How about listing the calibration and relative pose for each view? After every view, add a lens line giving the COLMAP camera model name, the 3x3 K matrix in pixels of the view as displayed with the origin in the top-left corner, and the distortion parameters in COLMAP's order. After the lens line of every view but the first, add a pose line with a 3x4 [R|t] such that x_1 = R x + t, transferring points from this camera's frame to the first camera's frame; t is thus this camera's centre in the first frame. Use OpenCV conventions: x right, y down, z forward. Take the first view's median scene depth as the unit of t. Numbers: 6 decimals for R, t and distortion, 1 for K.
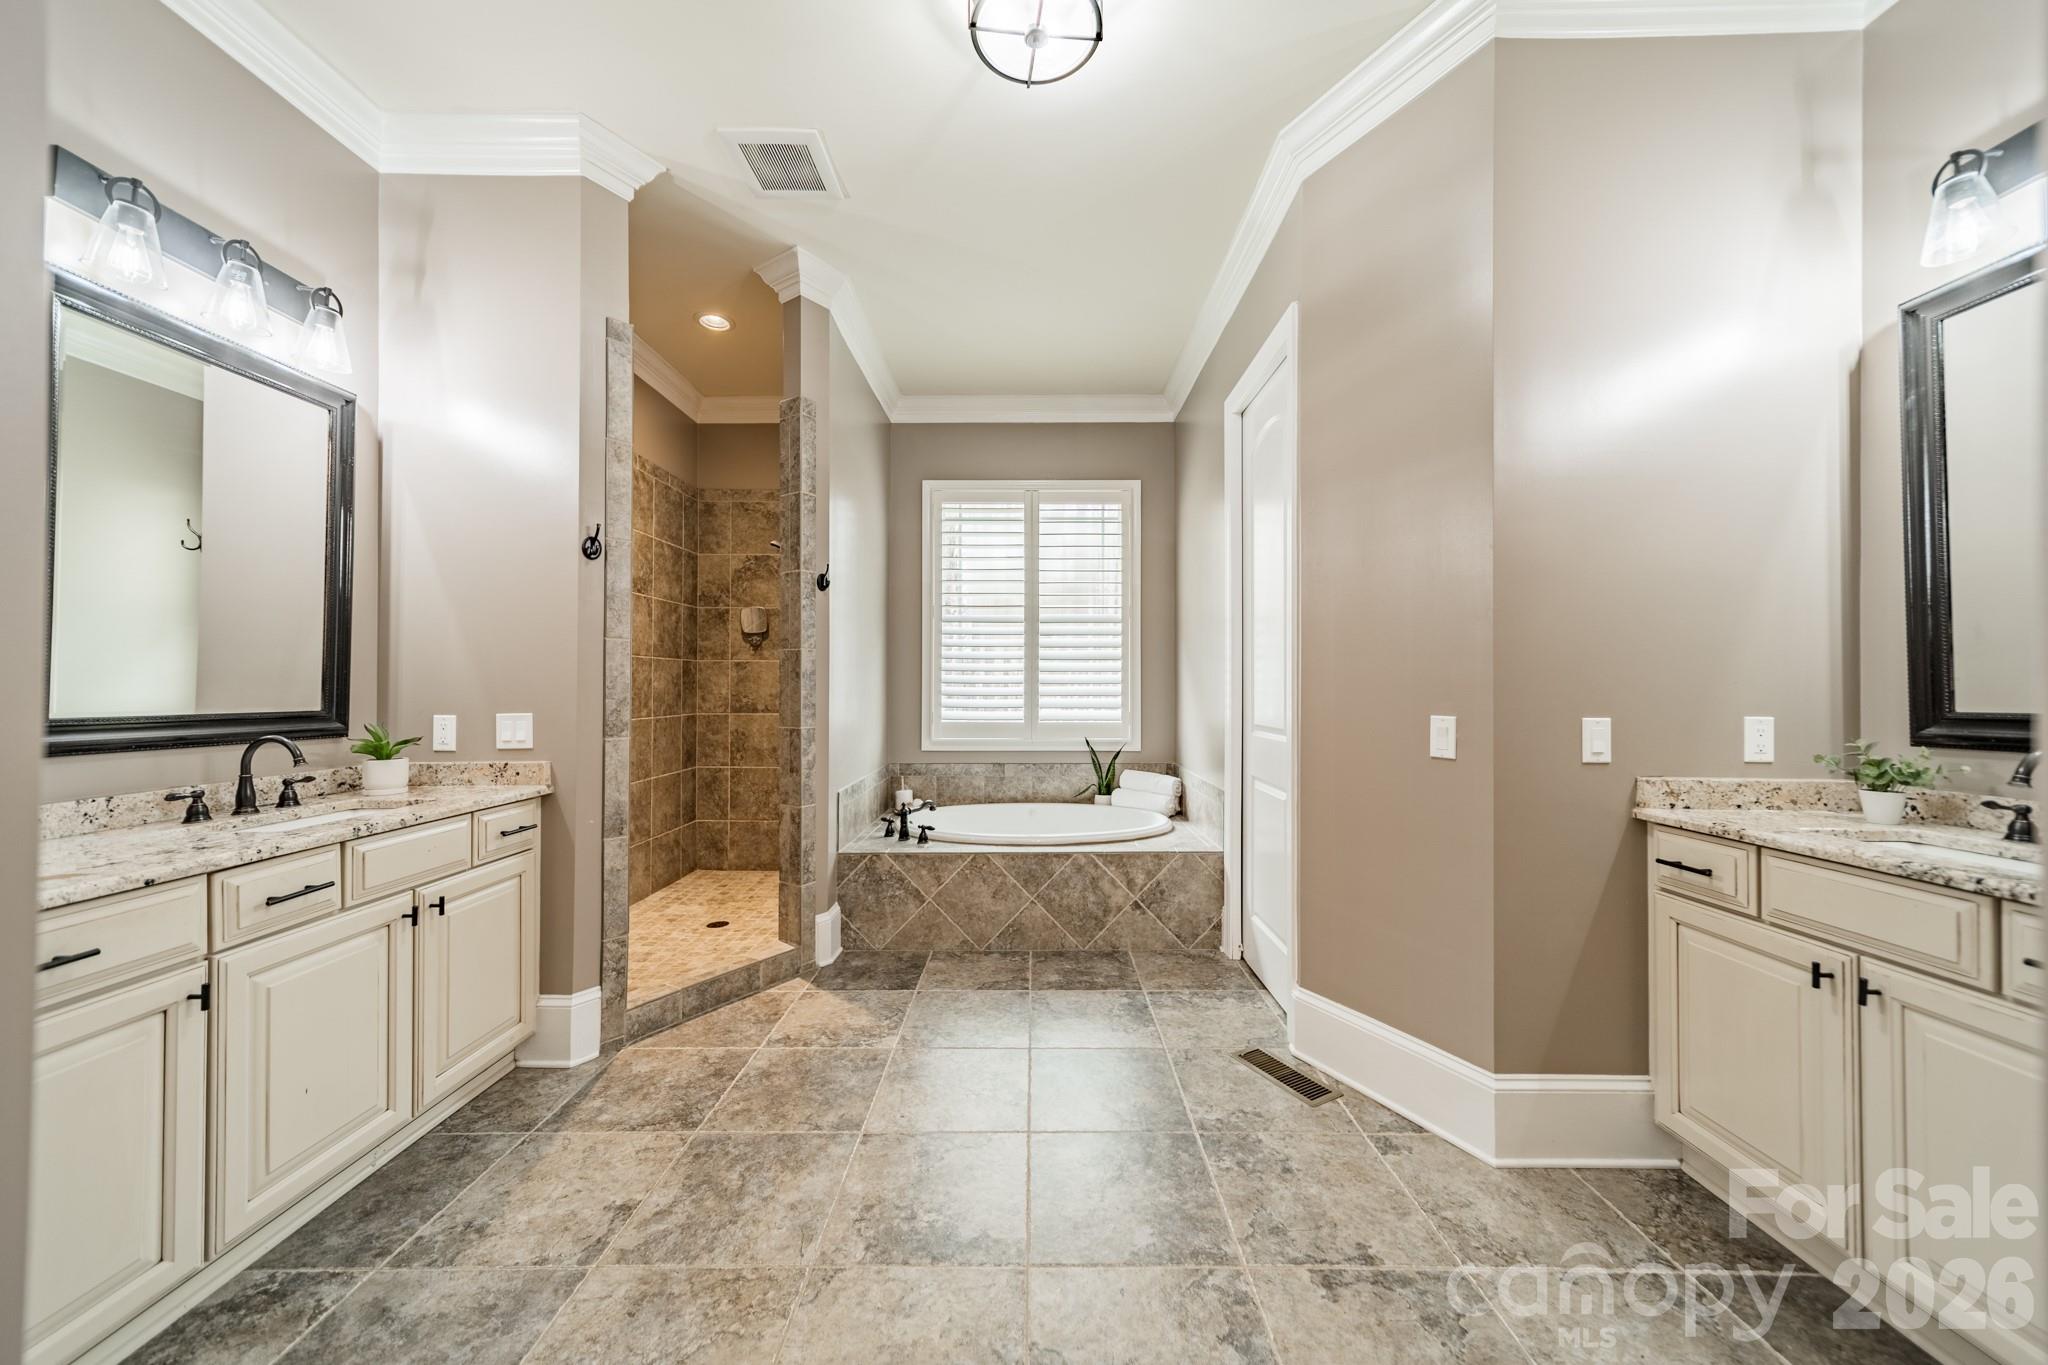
lens RADIAL K [[719.4, 0, 1027.6], [0, 719.4, 680.3], [0, 0, 1]] dist [0.008824, 0.000174]
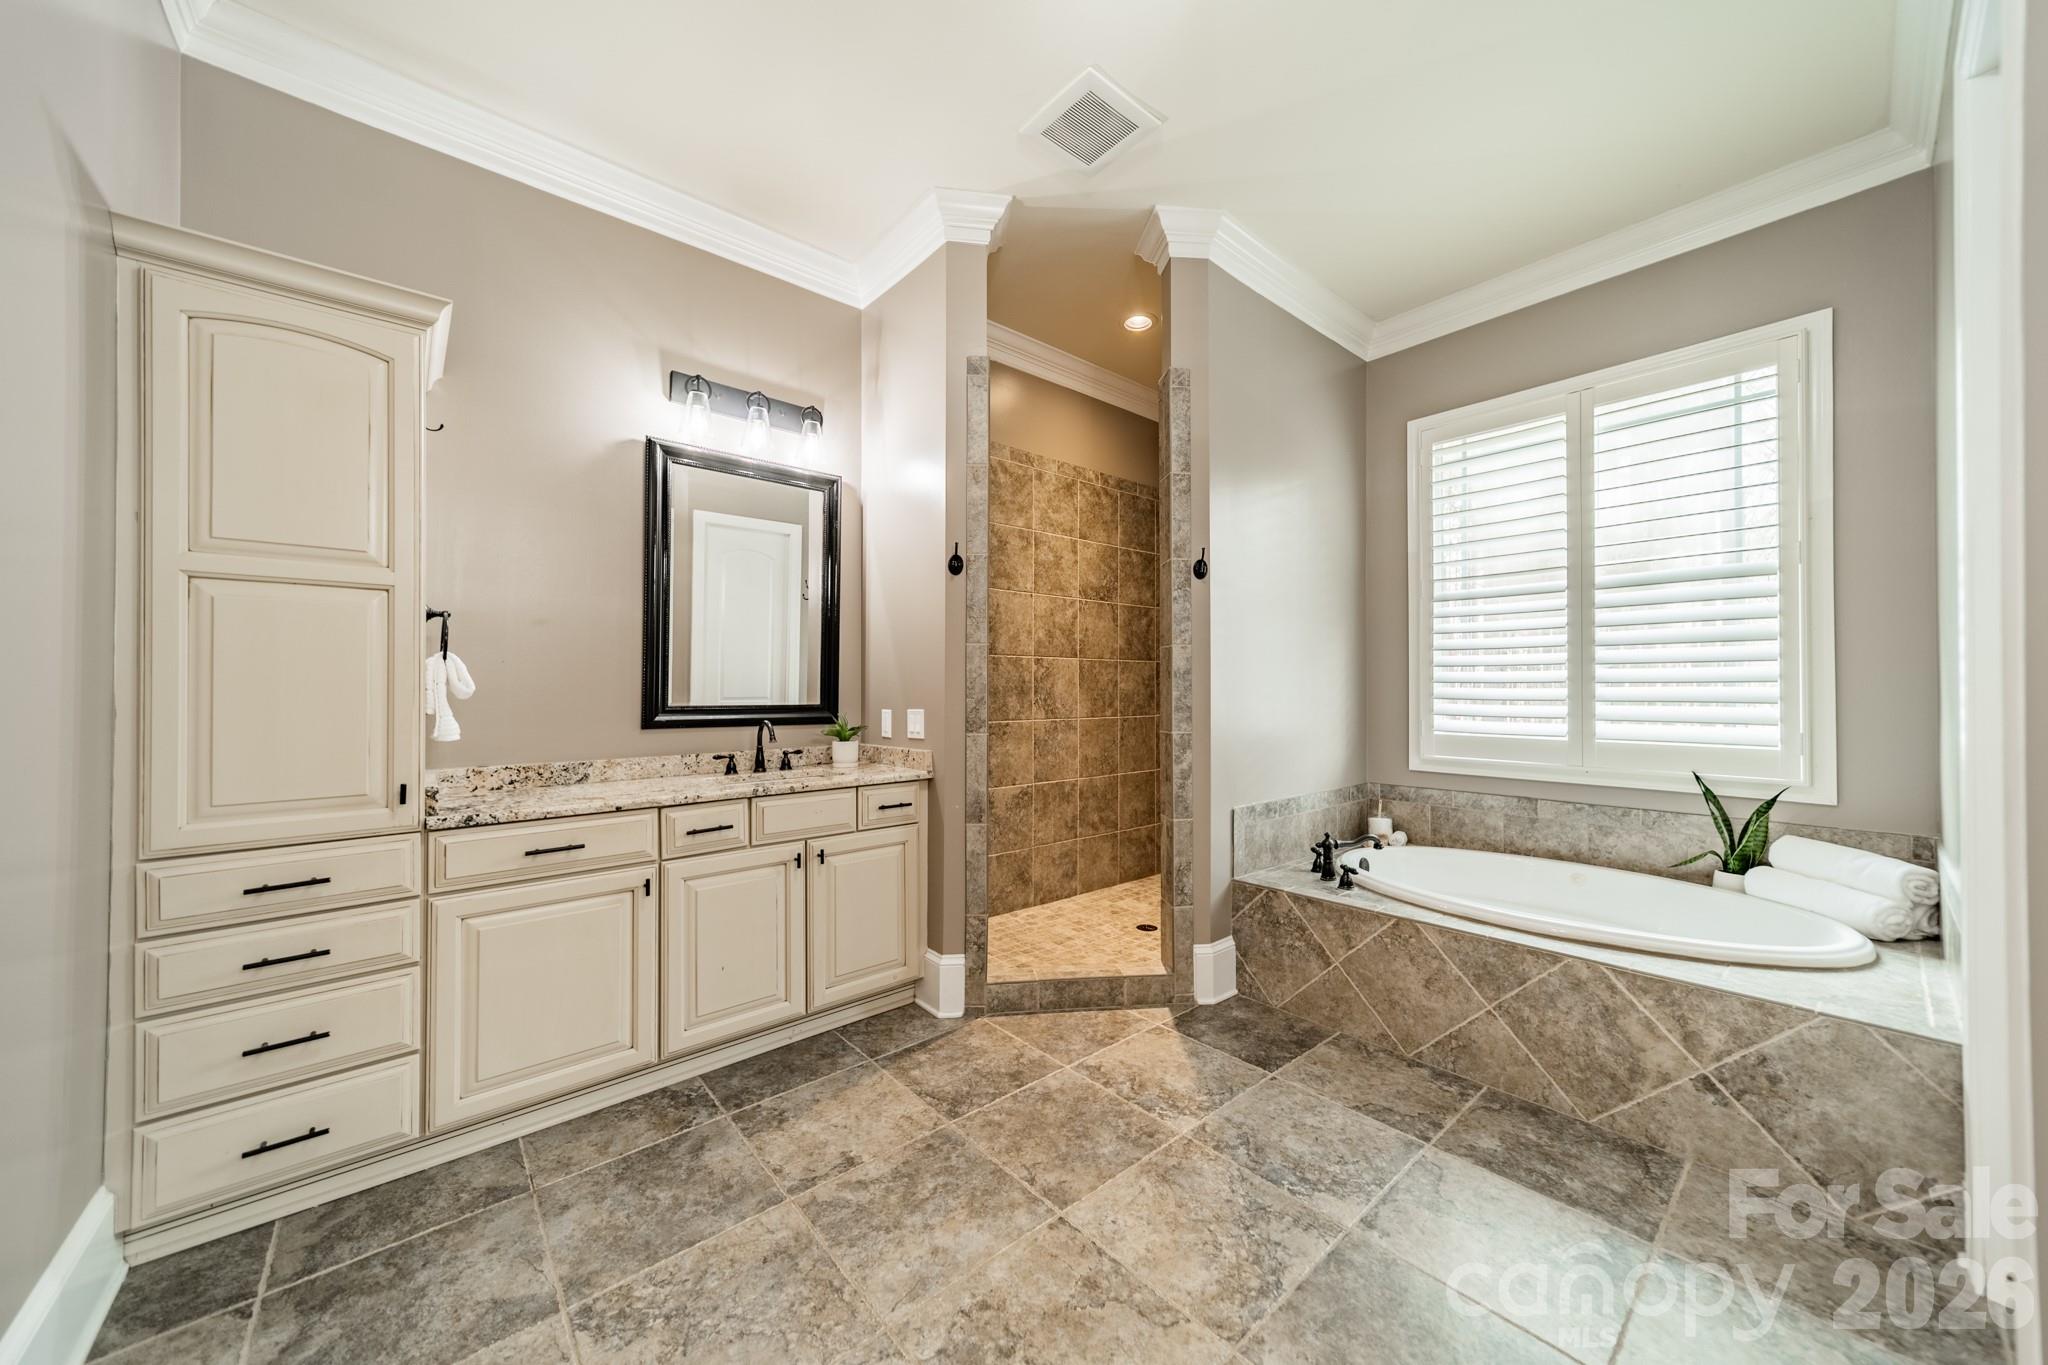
lens RADIAL K [[719.4, 0, 1027.6], [0, 719.4, 680.3], [0, 0, 1]] dist [0.008824, 0.000174]
pose [[0.659578, -0.009392, -0.751577, 0.246580], [0.006928, 0.999955, -0.006416, 0.004684], [0.751604, -0.000976, 0.659614, 0.263636]]
